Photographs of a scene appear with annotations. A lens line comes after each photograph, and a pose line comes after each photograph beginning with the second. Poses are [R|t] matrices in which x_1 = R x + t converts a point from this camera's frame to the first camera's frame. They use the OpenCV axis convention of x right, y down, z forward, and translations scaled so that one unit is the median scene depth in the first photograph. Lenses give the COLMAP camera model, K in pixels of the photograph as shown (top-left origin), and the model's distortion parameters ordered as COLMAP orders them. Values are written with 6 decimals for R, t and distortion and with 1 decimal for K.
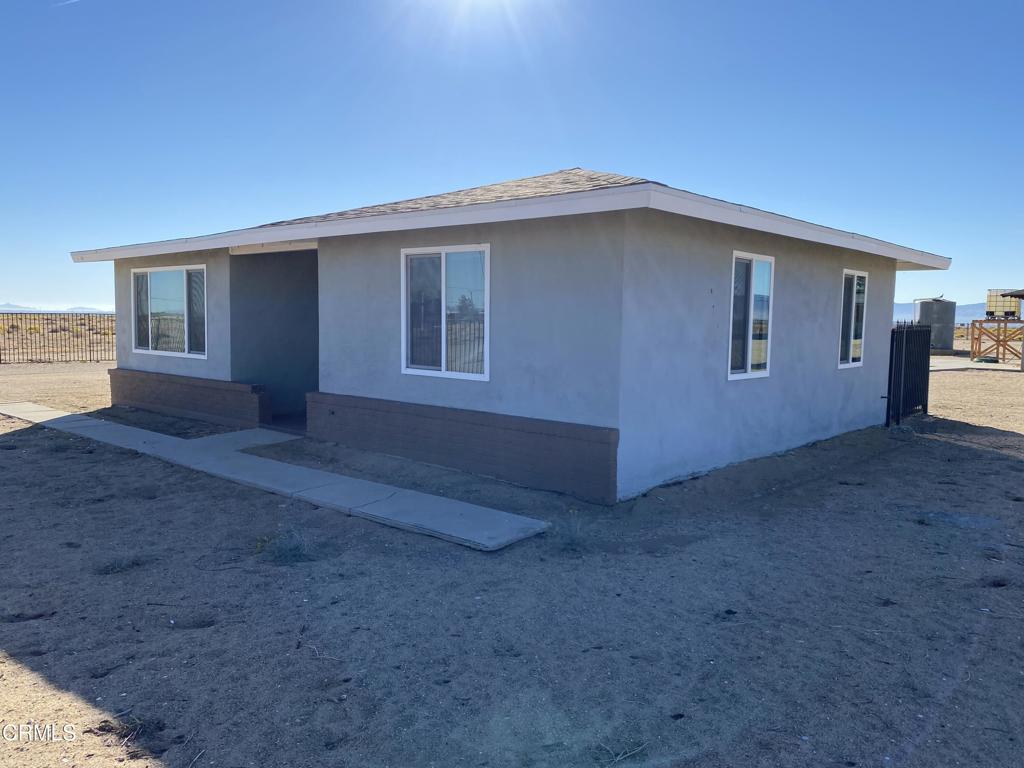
lens RADIAL K [[774.2, 0, 512.0], [0, 774.2, 384.0], [0, 0, 1]] dist [0.003447, -0.000418]
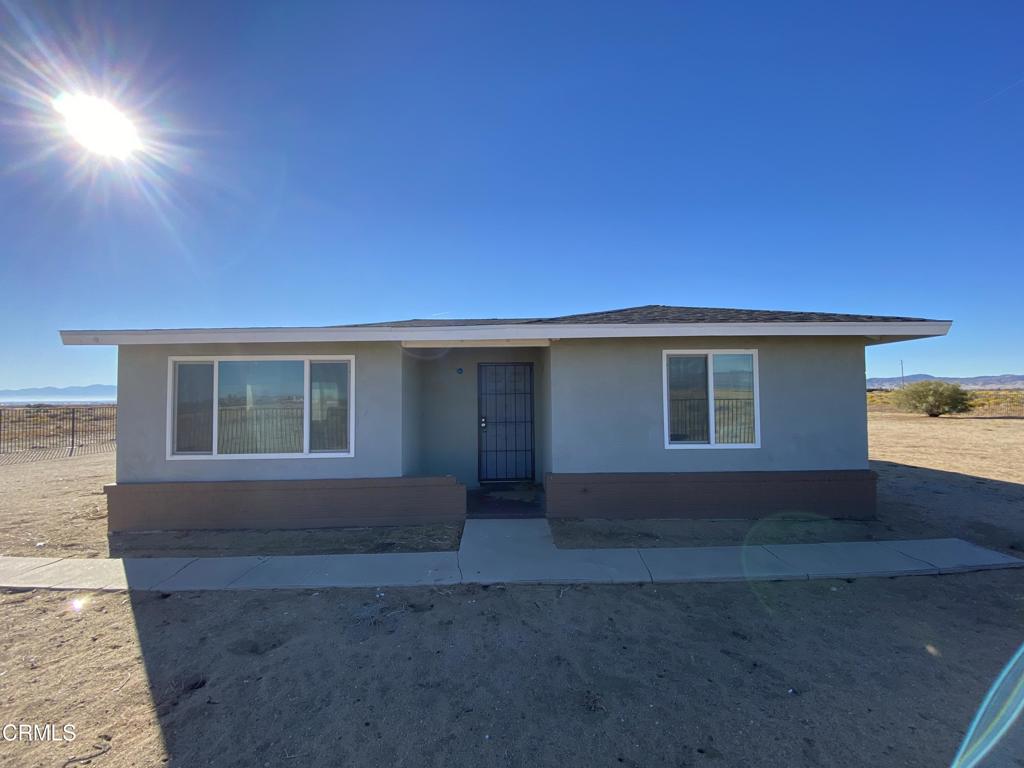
lens RADIAL K [[423.4, 0, 512.0], [0, 423.4, 384.0], [0, 0, 1]] dist [0.039510, 0.000005]
pose [[0.755100, 0.010377, 0.655527, -0.590414], [0.080644, 0.990812, -0.108577, -0.047390], [-0.650631, 0.134851, 0.747325, 0.483223]]
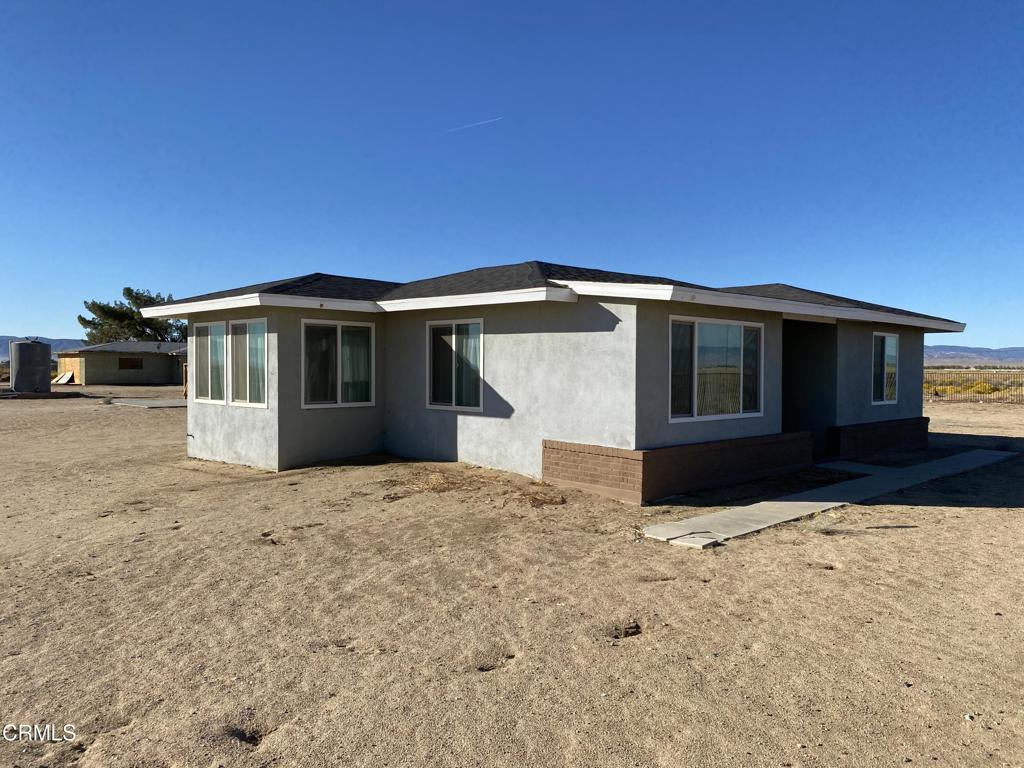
lens RADIAL K [[774.2, 0, 512.0], [0, 774.2, 384.0], [0, 0, 1]] dist [0.003447, -0.000418]
pose [[0.068060, -0.030658, 0.997210, -1.433658], [0.077208, 0.996692, 0.025373, -0.125750], [-0.994689, 0.075265, 0.070202, 1.259094]]
